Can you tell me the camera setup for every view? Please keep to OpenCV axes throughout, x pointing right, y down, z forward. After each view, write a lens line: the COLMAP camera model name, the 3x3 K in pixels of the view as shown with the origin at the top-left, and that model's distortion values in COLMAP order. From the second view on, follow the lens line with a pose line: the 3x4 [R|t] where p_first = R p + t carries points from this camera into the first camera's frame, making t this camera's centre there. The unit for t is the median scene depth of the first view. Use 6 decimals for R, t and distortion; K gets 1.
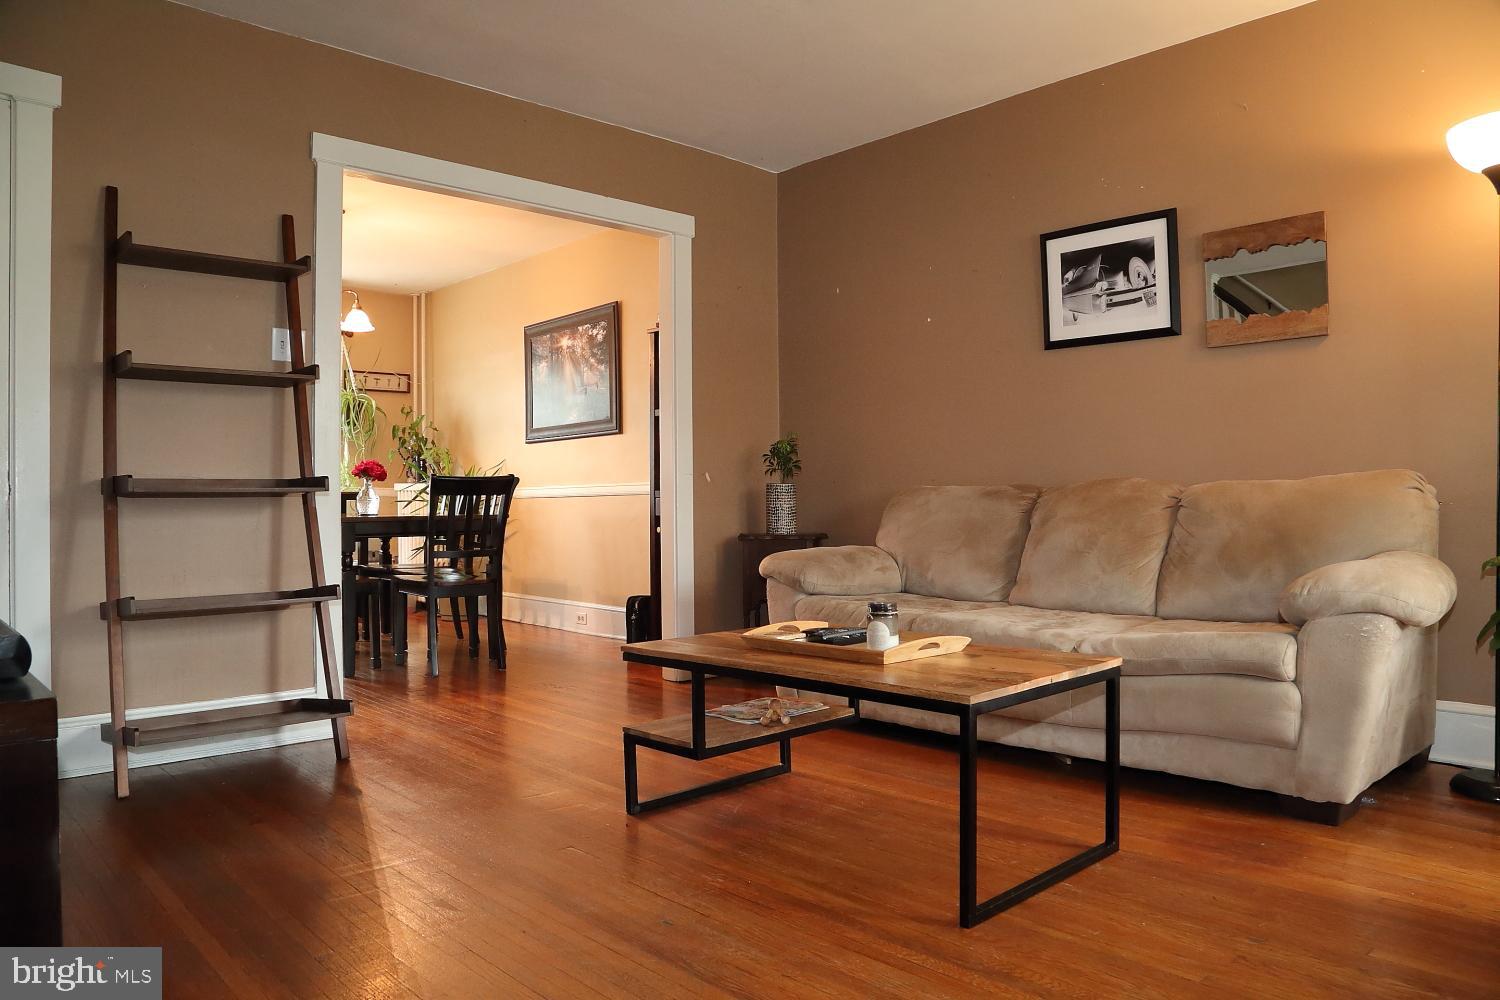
lens RADIAL K [[1061.3, 0, 755.9], [0, 1061.3, 491.1], [0, 0, 1]] dist [-0.033803, 0.006874]
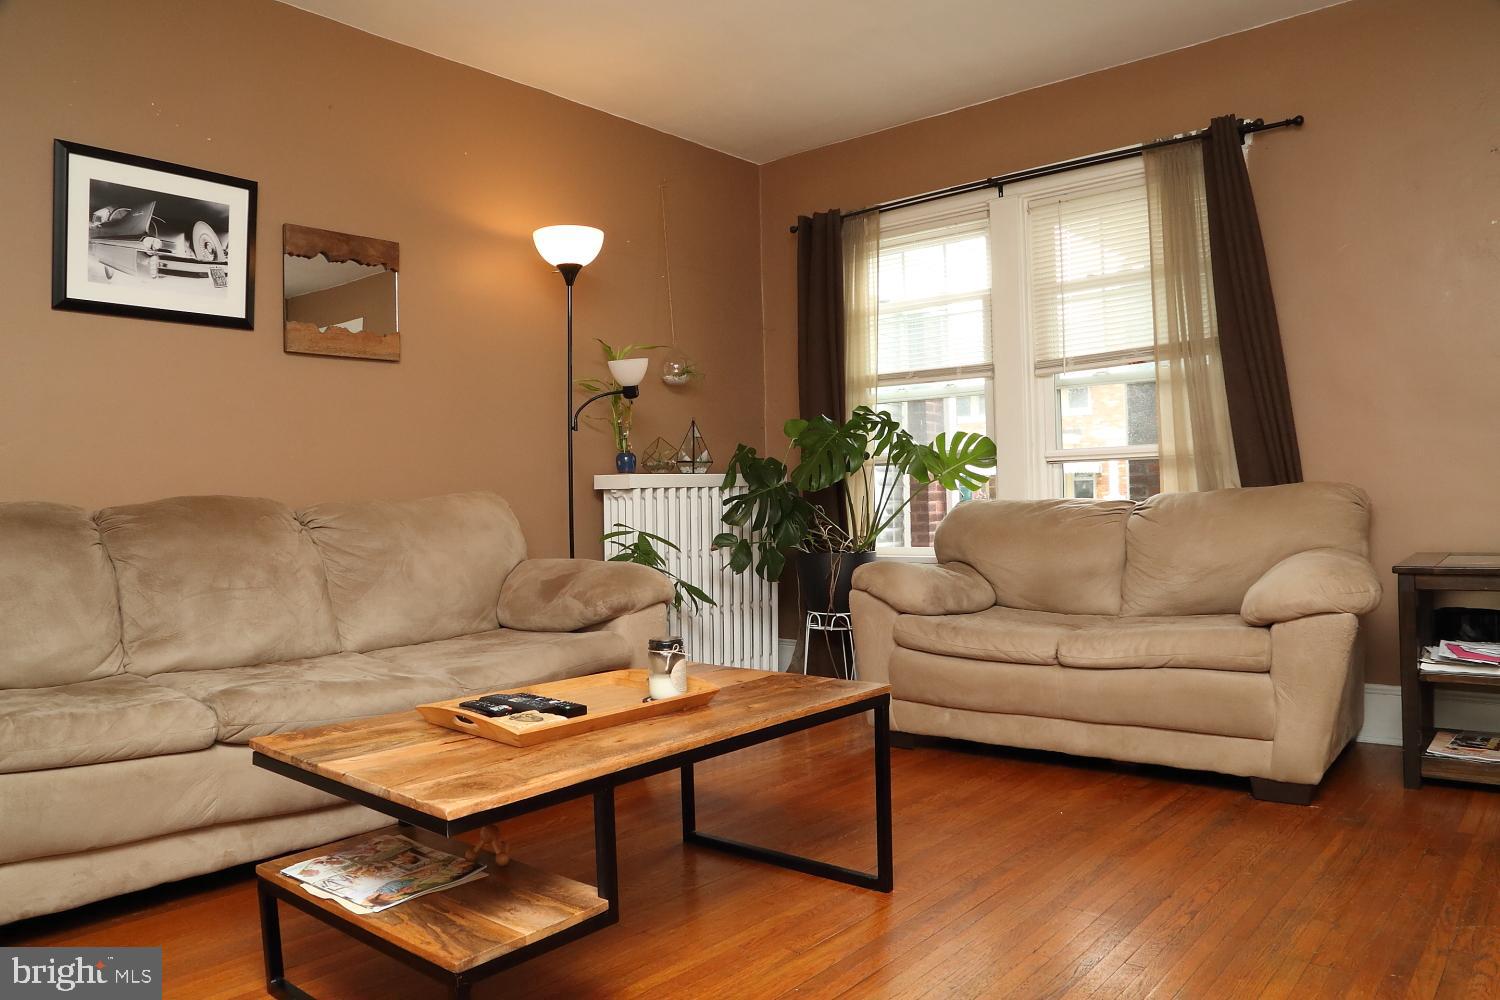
lens RADIAL K [[1061.3, 0, 764.8], [0, 1061.3, 496.0], [0, 0, 1]] dist [-0.033803, 0.006874]
pose [[-0.107082, 0.003947, 0.994242, -0.481907], [0.005823, 0.999977, -0.003343, -0.006426], [-0.994233, 0.005432, -0.107103, 0.654219]]
